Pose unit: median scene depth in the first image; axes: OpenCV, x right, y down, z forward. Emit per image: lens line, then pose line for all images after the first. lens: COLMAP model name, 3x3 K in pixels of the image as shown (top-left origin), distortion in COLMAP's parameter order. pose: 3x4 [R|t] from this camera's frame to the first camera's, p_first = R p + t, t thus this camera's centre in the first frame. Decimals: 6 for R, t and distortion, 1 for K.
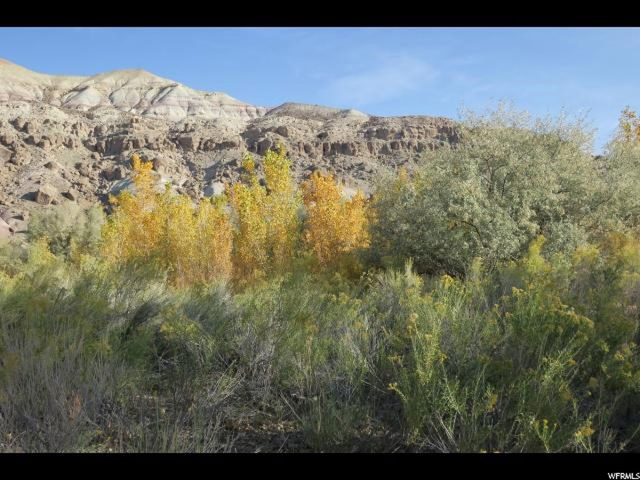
lens RADIAL K [[718.3, 0, 320.0], [0, 718.3, 239.4], [0, 0, 1]] dist [0.003057, 0.000000]
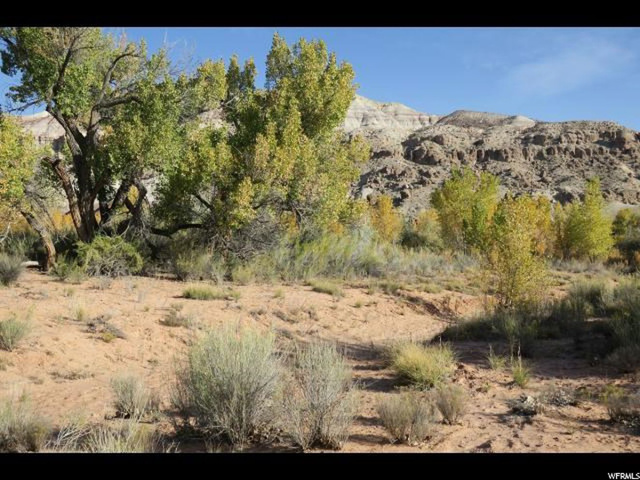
lens RADIAL K [[718.3, 0, 320.0], [0, 718.3, 240.1], [0, 0, 1]] dist [0.003057, 0.000000]
pose [[0.950673, 0.023915, -0.309272, 0.111631], [-0.023601, 0.999710, 0.004757, -0.000976], [0.309296, 0.002776, 0.950962, -0.077504]]
